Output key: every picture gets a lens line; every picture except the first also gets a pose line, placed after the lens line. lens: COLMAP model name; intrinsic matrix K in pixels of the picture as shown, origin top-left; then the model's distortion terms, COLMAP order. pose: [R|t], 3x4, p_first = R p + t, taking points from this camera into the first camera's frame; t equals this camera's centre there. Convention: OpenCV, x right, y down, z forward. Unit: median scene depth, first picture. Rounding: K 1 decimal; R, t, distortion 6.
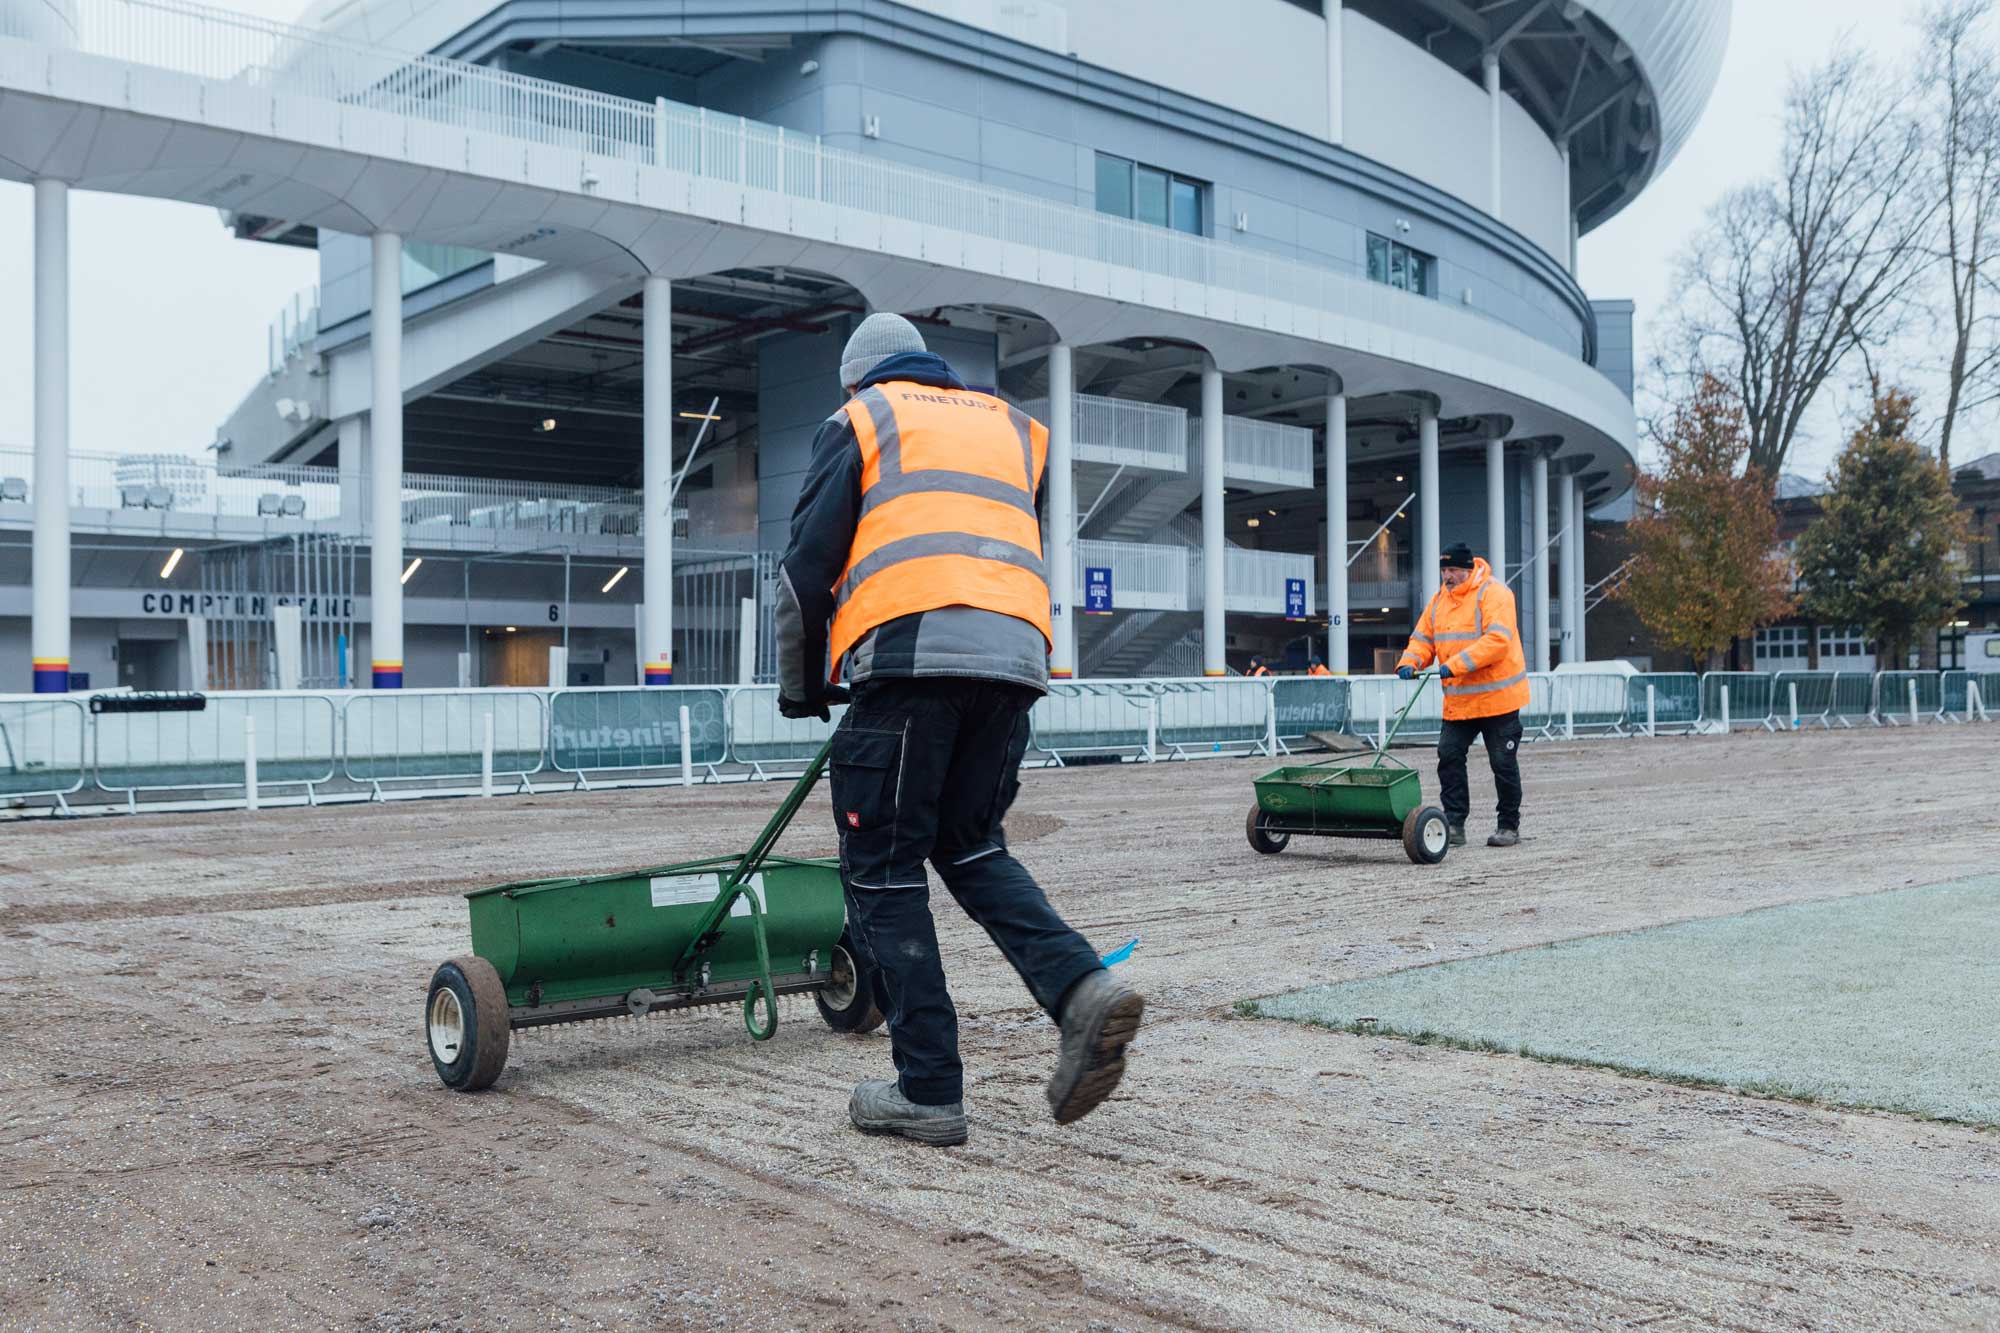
lens RADIAL K [[1945.5, 0, 1000.0], [0, 1945.5, 666.5], [0, 0, 1]] dist [0.002440, 0.008912]
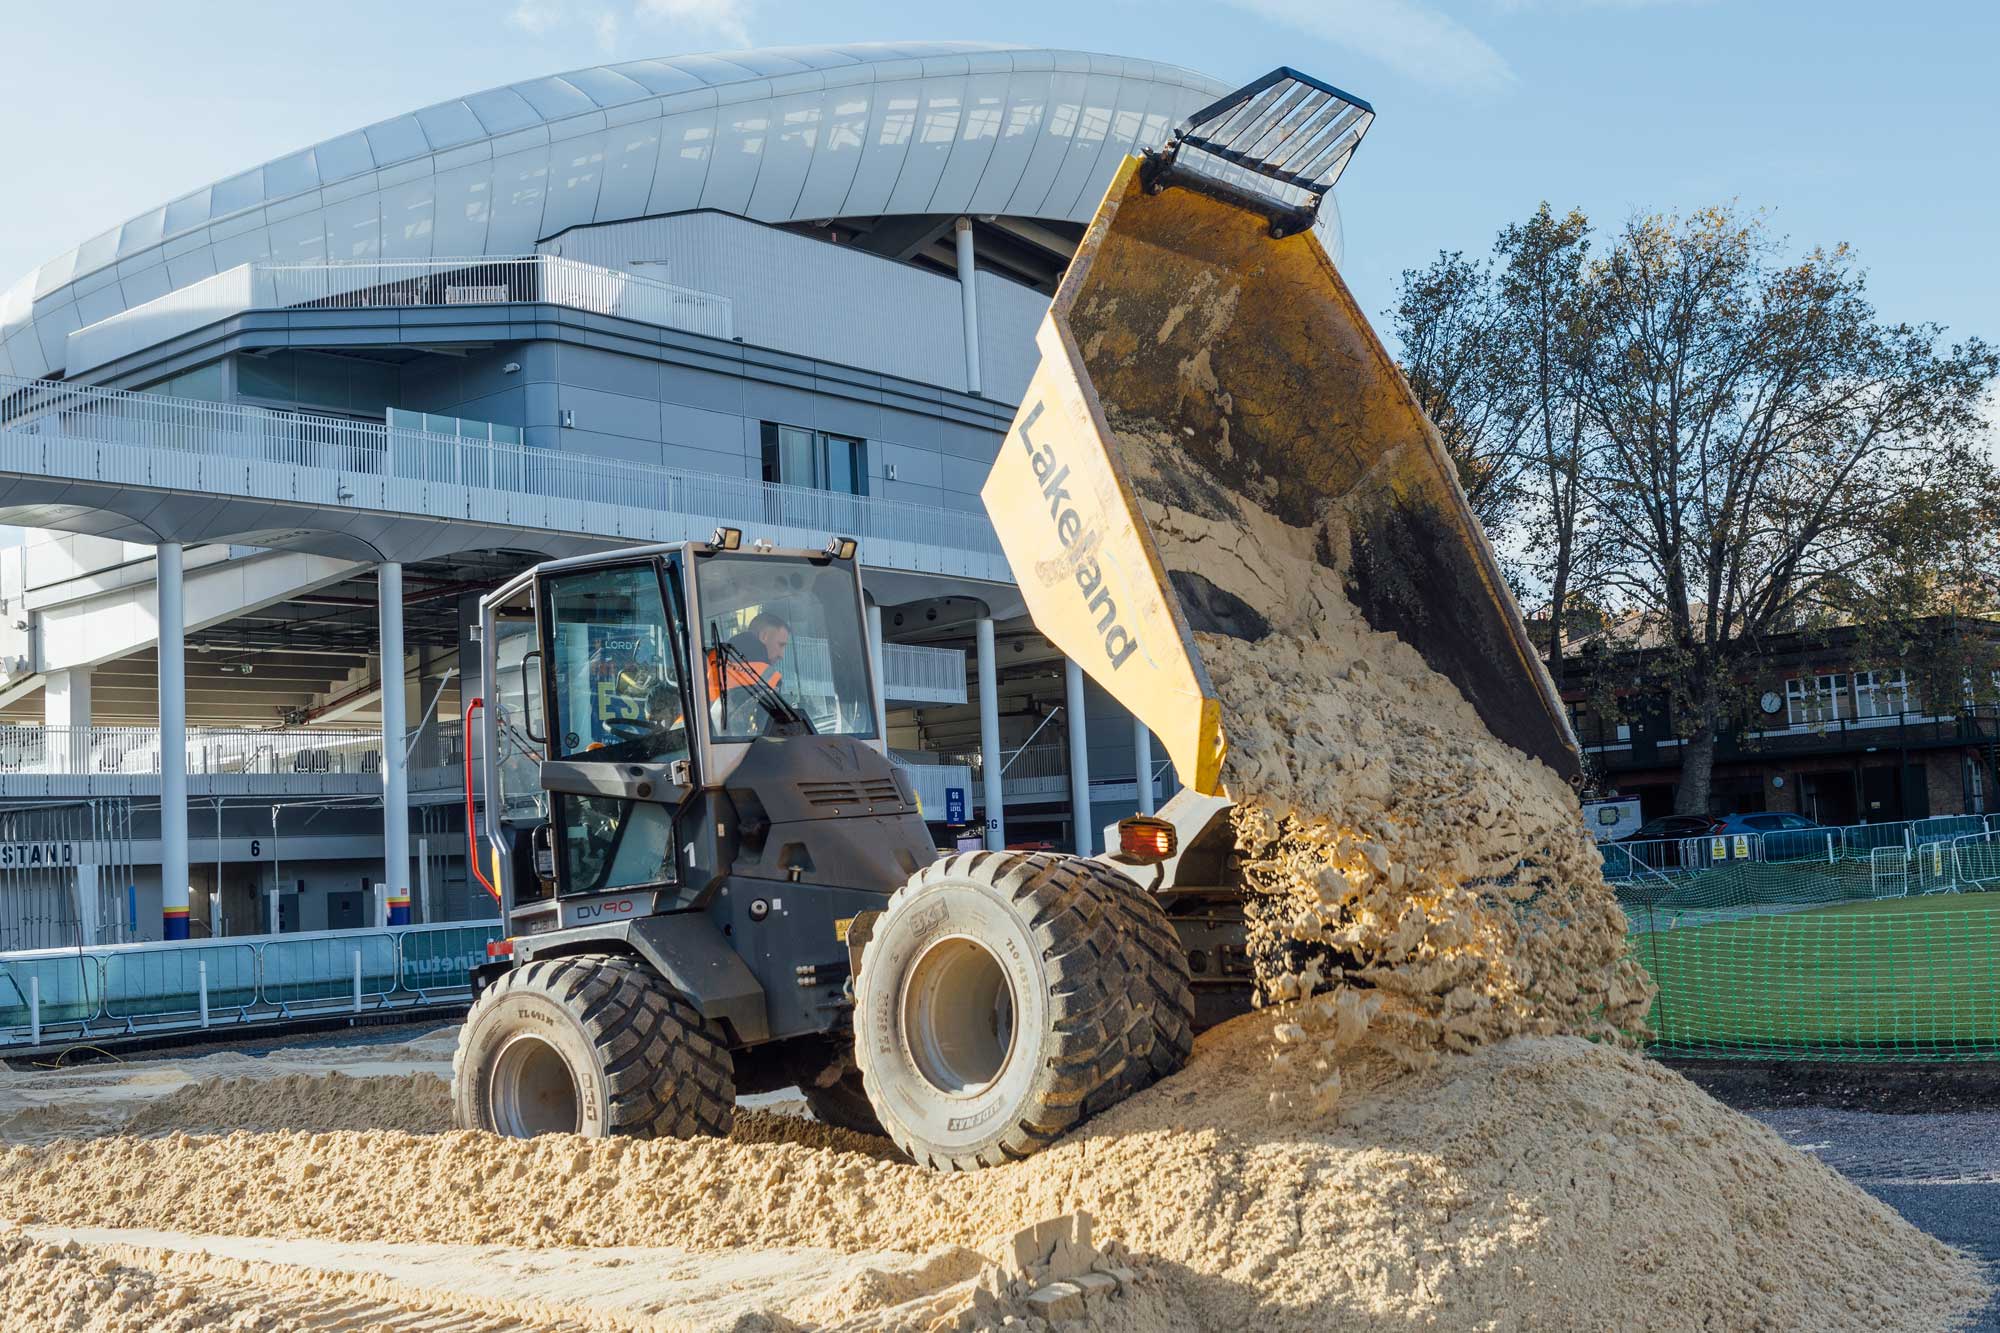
lens RADIAL K [[2373.9, 0, 1000.0], [0, 2373.9, 666.5], [0, 0, 1]] dist [-0.016622, -0.002575]
pose [[0.986423, -0.030364, 0.161392, -0.037249], [0.042553, 0.996452, -0.072616, -0.015850], [-0.158614, 0.078498, 0.984215, -0.333428]]
